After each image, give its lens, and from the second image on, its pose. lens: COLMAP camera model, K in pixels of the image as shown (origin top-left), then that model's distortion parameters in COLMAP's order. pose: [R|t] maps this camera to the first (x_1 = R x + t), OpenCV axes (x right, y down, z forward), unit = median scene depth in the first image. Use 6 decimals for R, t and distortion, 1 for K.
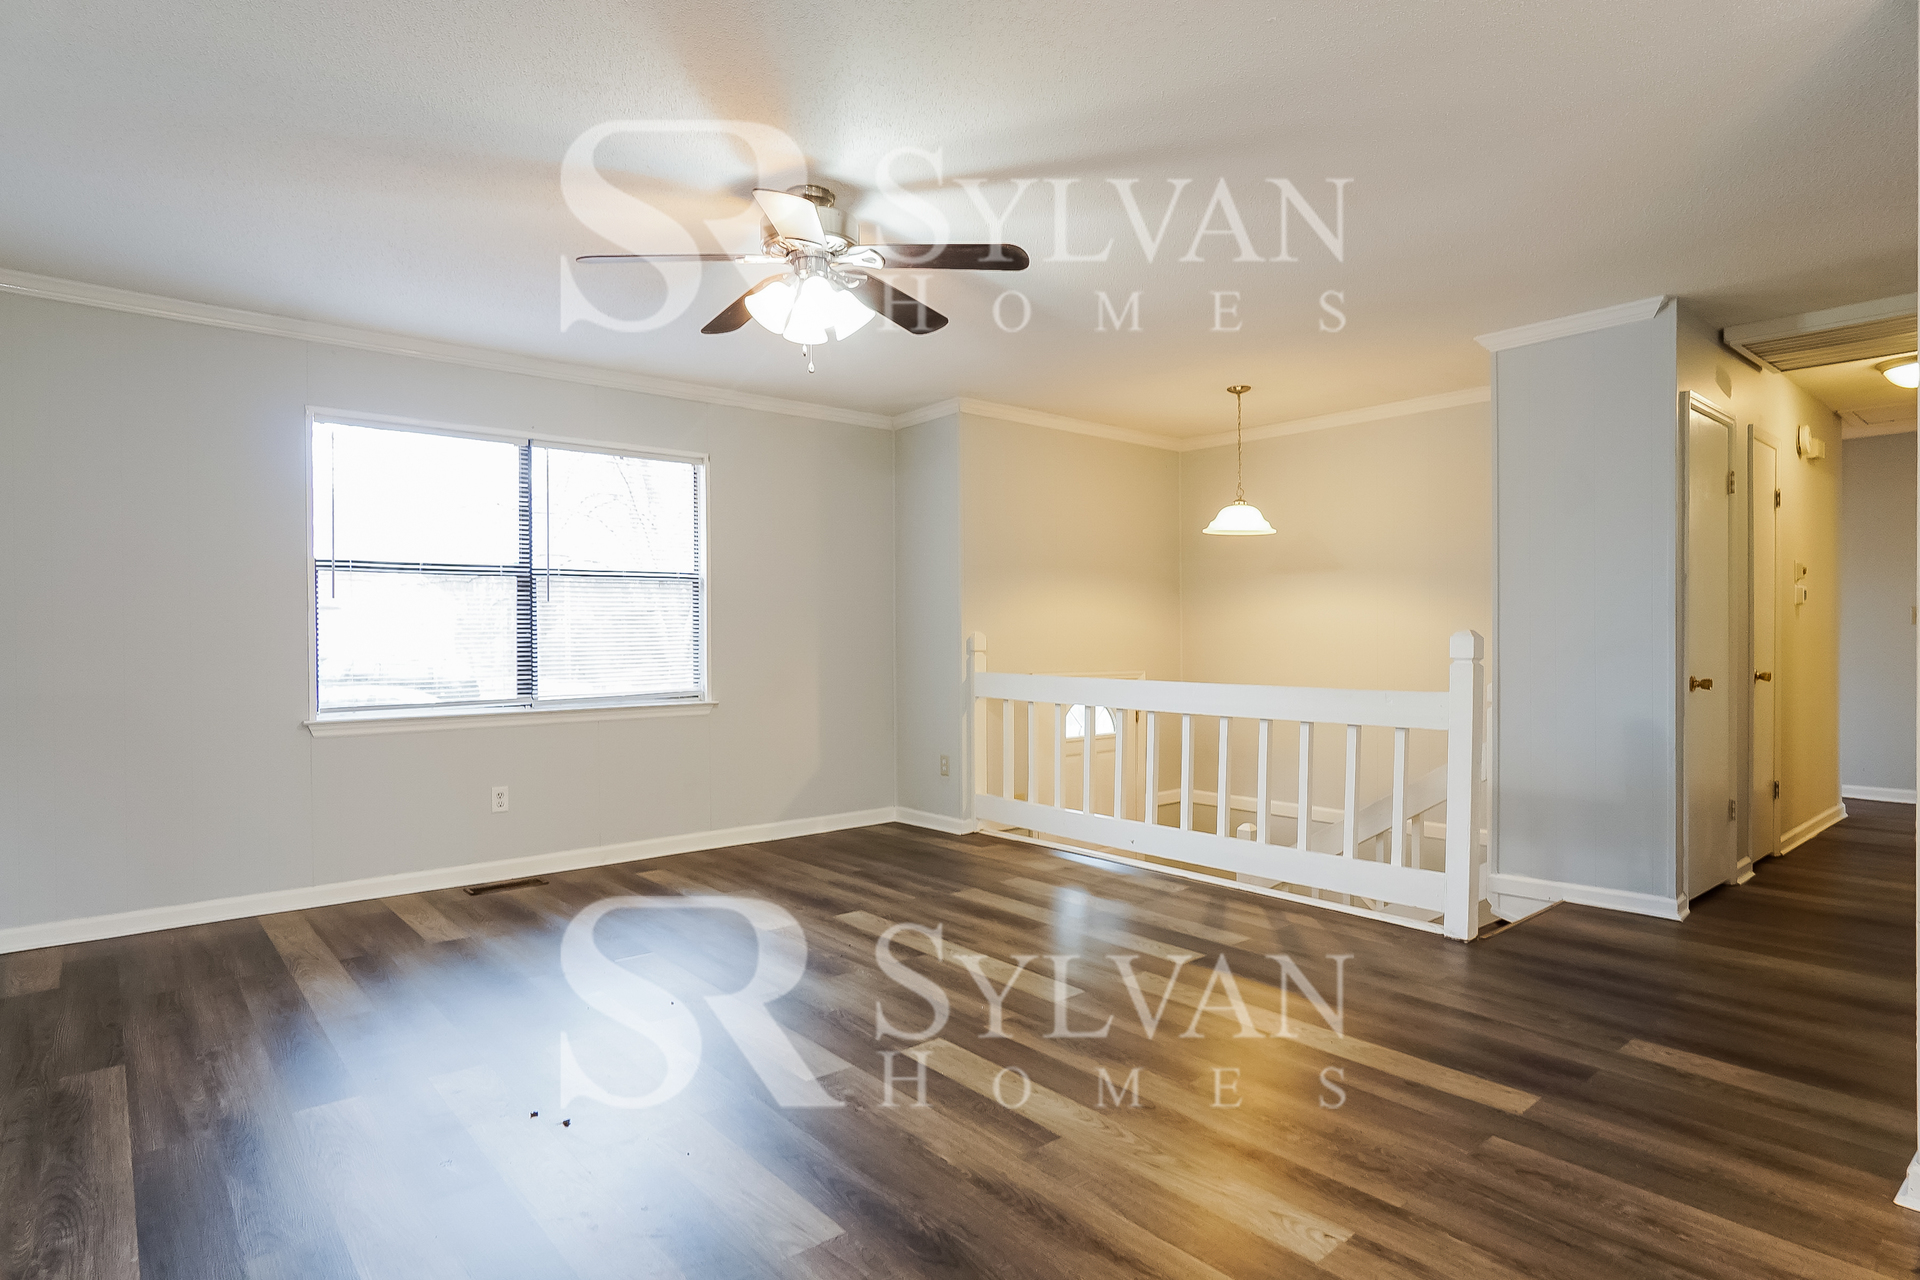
lens RADIAL K [[1016.9, 0, 960.0], [0, 1016.9, 640.0], [0, 0, 1]] dist [-0.002522, -0.000503]
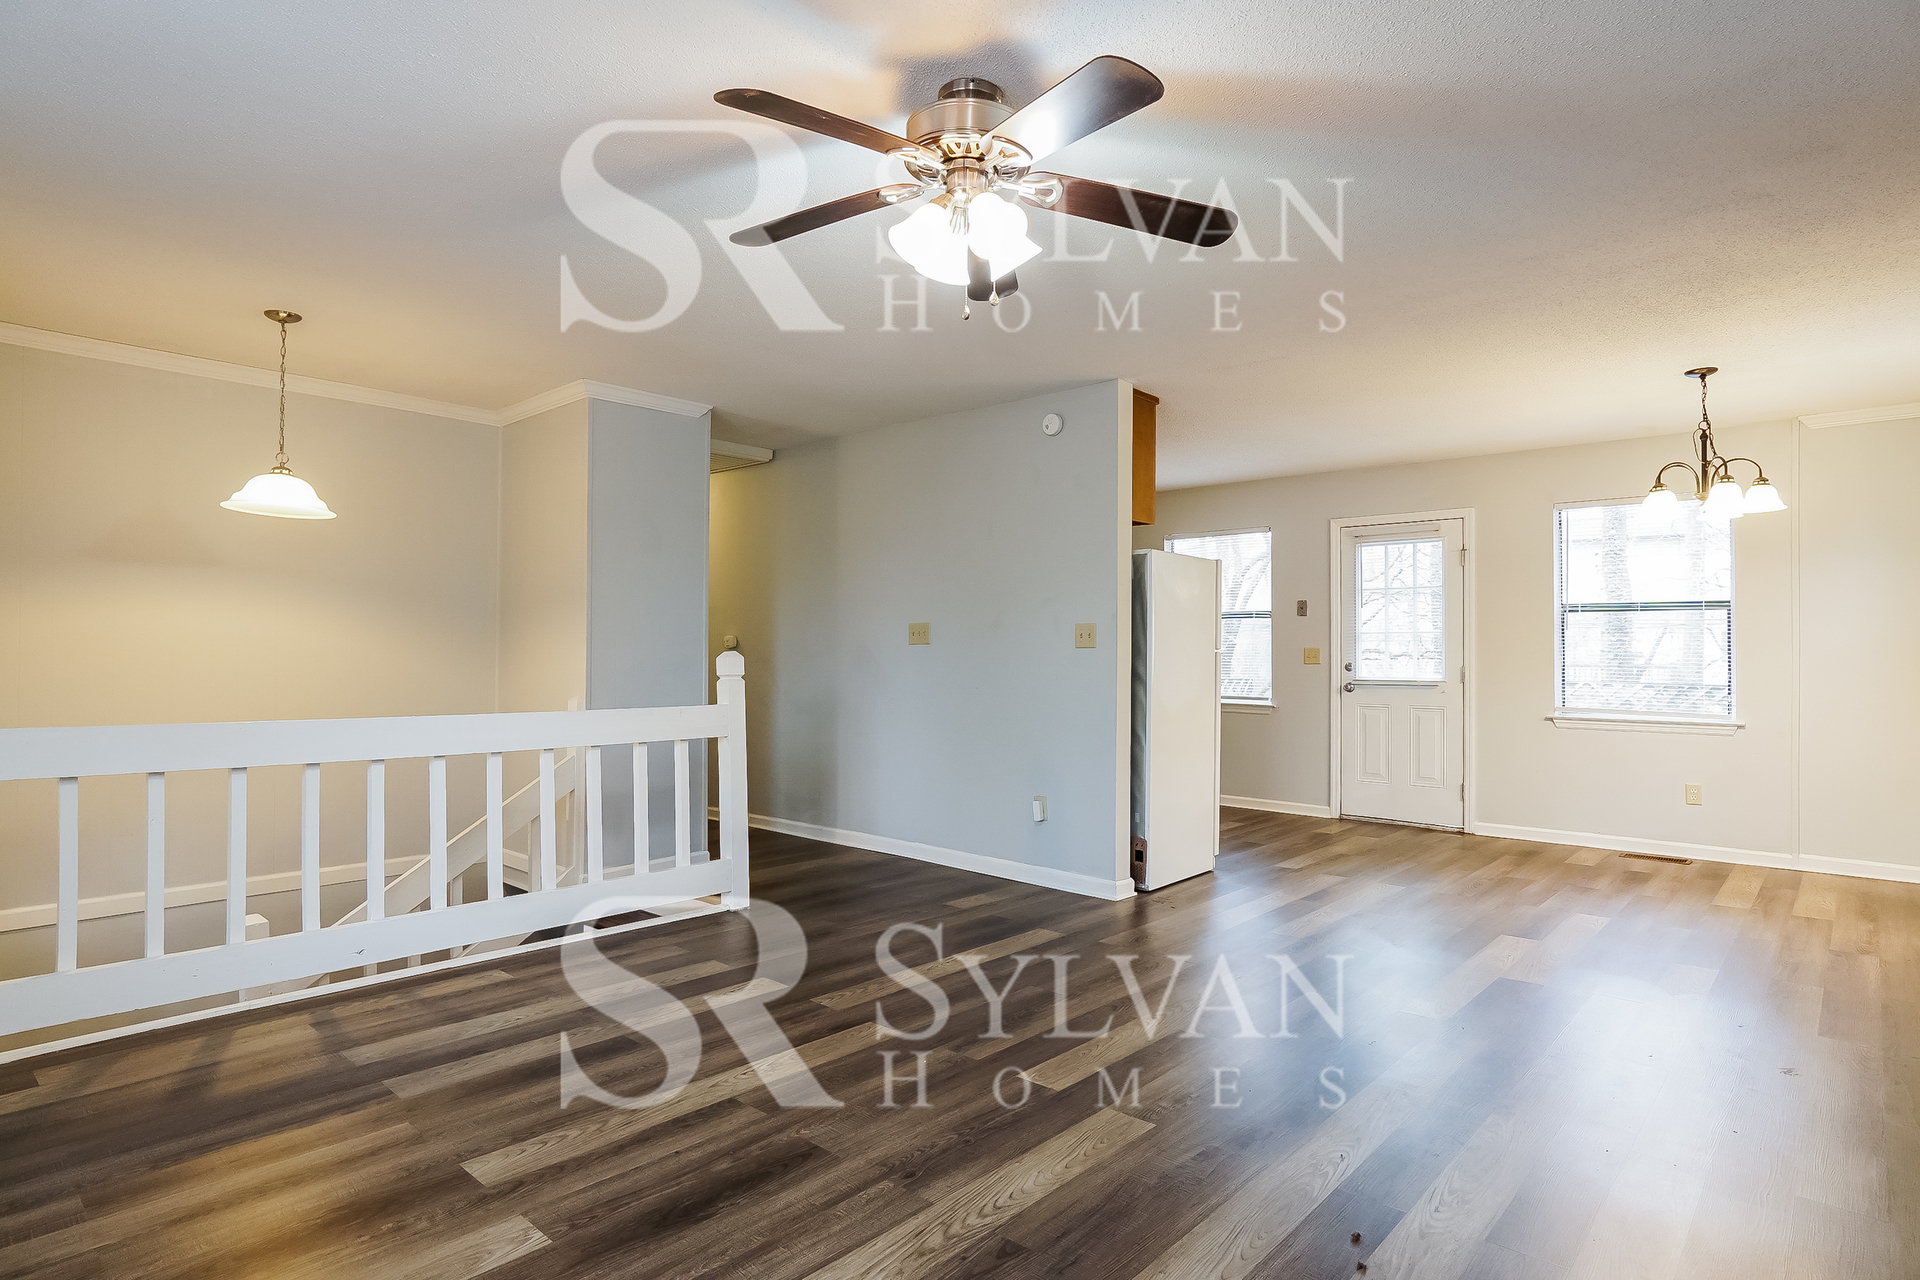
lens RADIAL K [[1016.9, 0, 960.0], [0, 1016.9, 640.0], [0, 0, 1]] dist [-0.002522, -0.000503]
pose [[-0.113379, 0.014988, 0.993439, -0.576832], [0.002045, 0.999888, -0.014852, -0.003796], [-0.993550, 0.000347, -0.113397, 0.687117]]
